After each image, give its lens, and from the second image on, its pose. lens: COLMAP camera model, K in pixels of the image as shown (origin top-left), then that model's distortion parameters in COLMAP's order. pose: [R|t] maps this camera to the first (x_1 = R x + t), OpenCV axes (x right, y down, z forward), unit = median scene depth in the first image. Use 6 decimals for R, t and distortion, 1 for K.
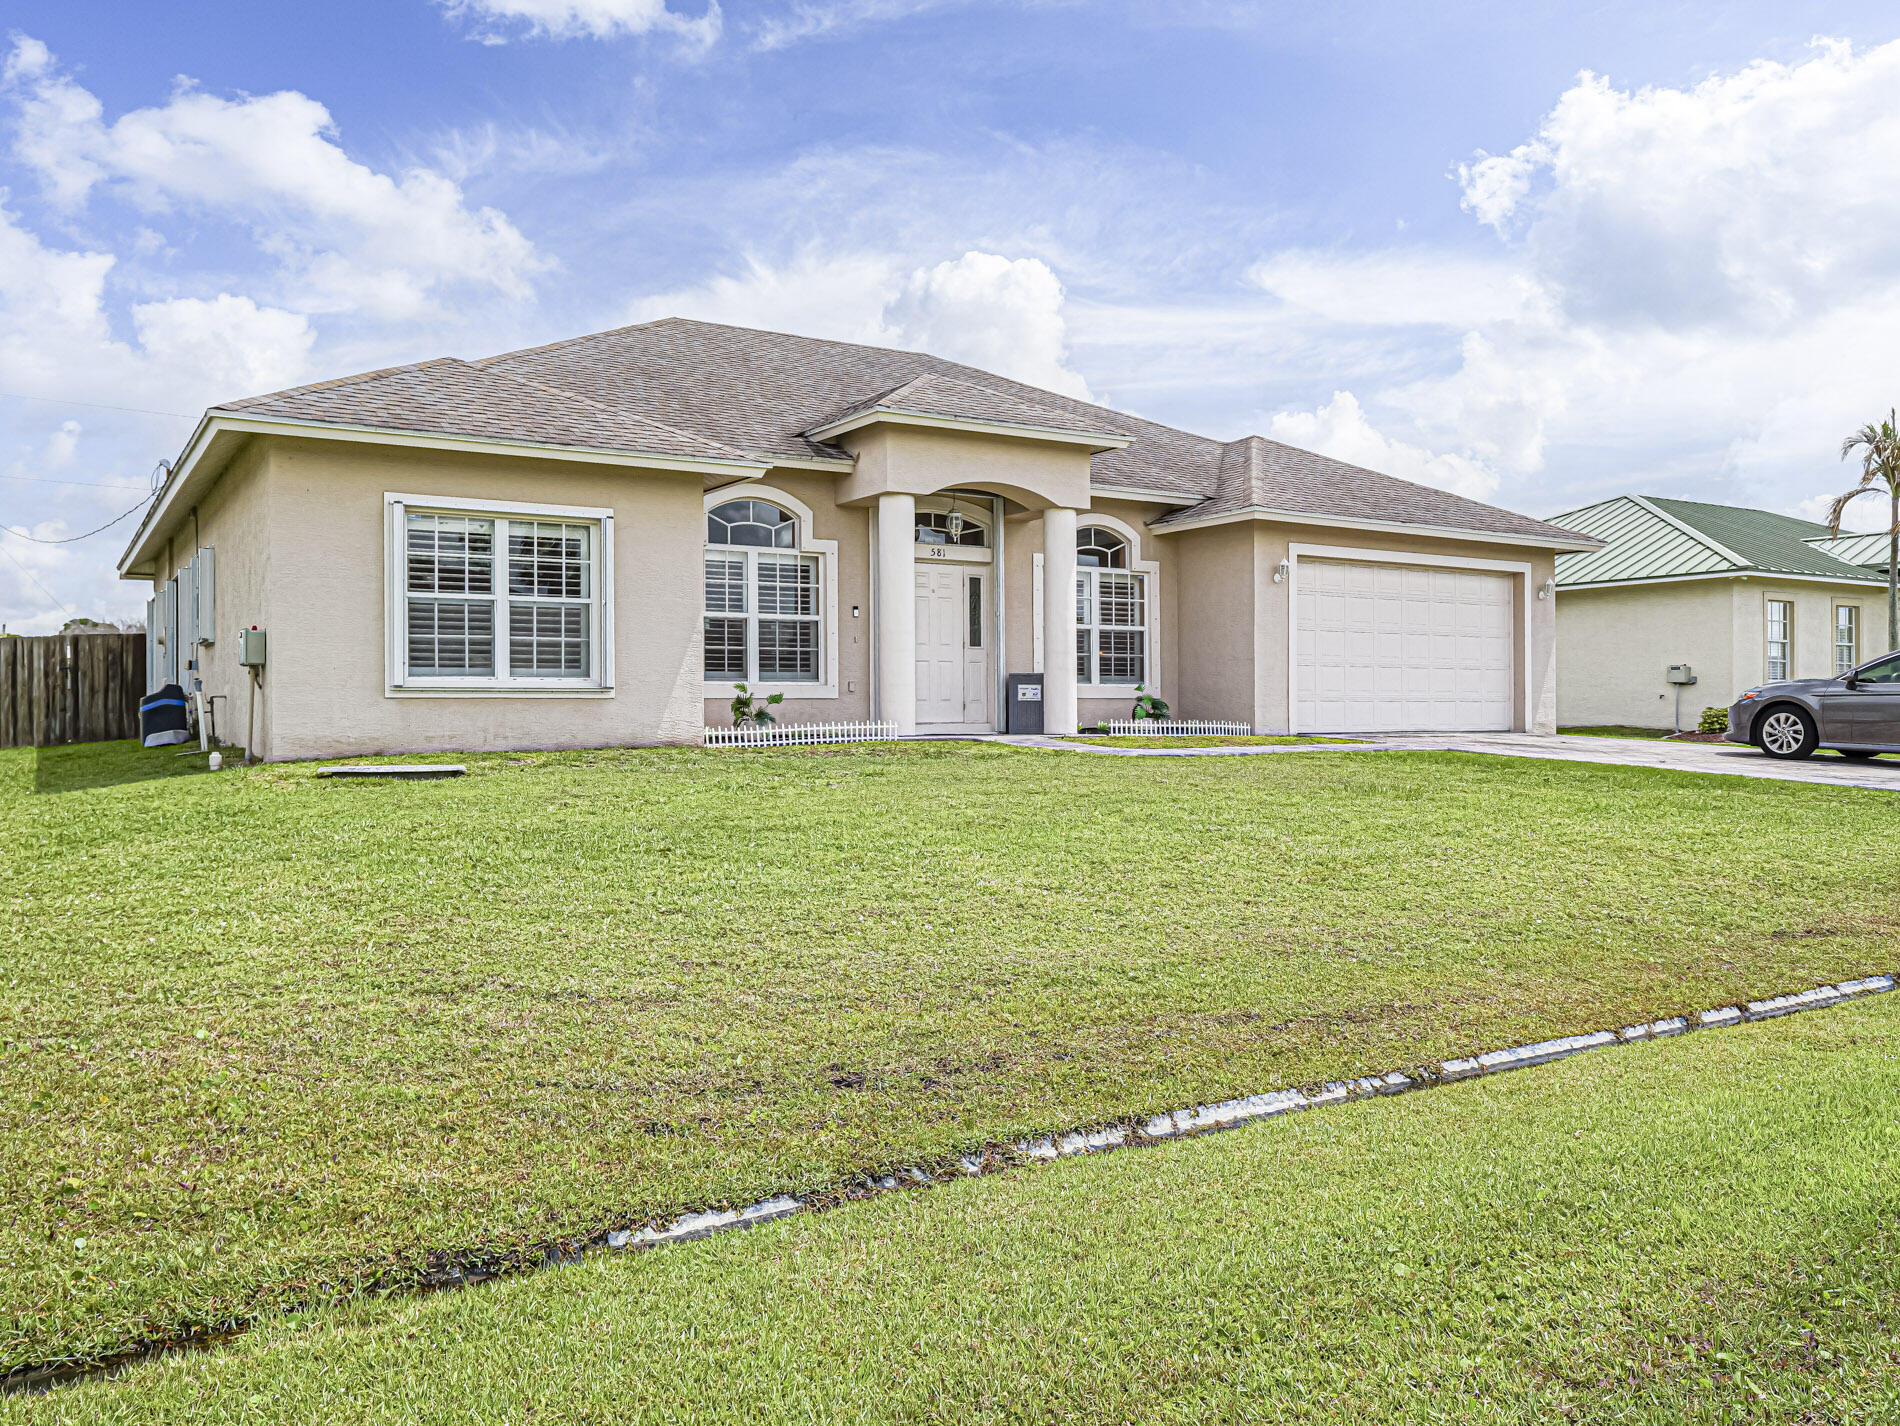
lens RADIAL K [[1444.6, 0, 951.5], [0, 1444.6, 696.4], [0, 0, 1]] dist [-0.010313, 0.060115]
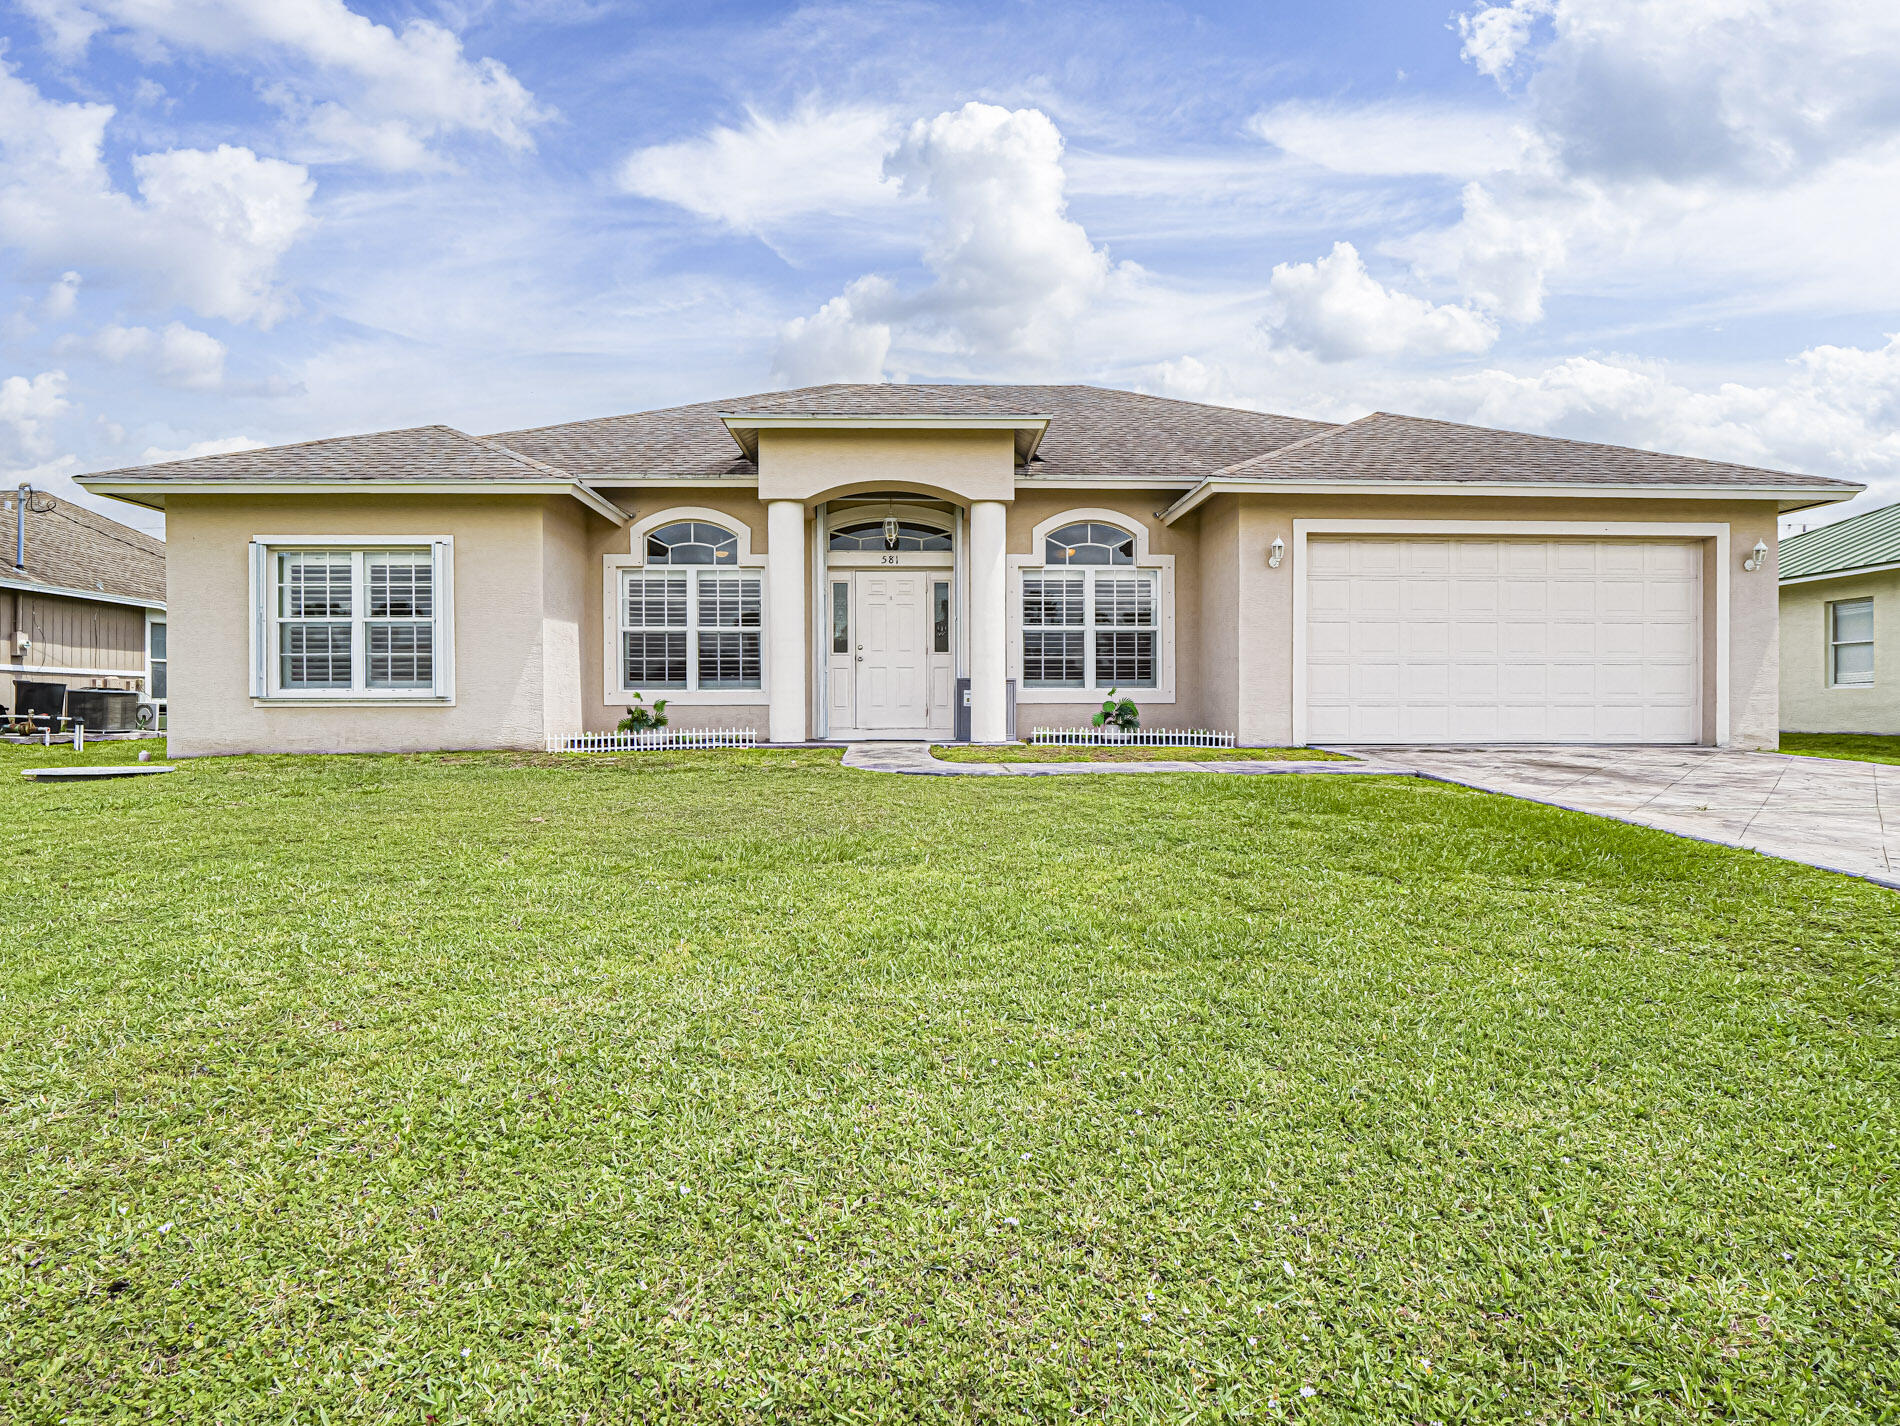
lens RADIAL K [[1023.0, 0, 951.6], [0, 1023.0, 714.4], [0, 0, 1]] dist [-0.004814, -0.001695]
pose [[0.864441, 0.004256, -0.502716, 0.442606], [0.004111, 0.999871, 0.015535, -0.003145], [0.502717, -0.015496, 0.864312, 0.465109]]
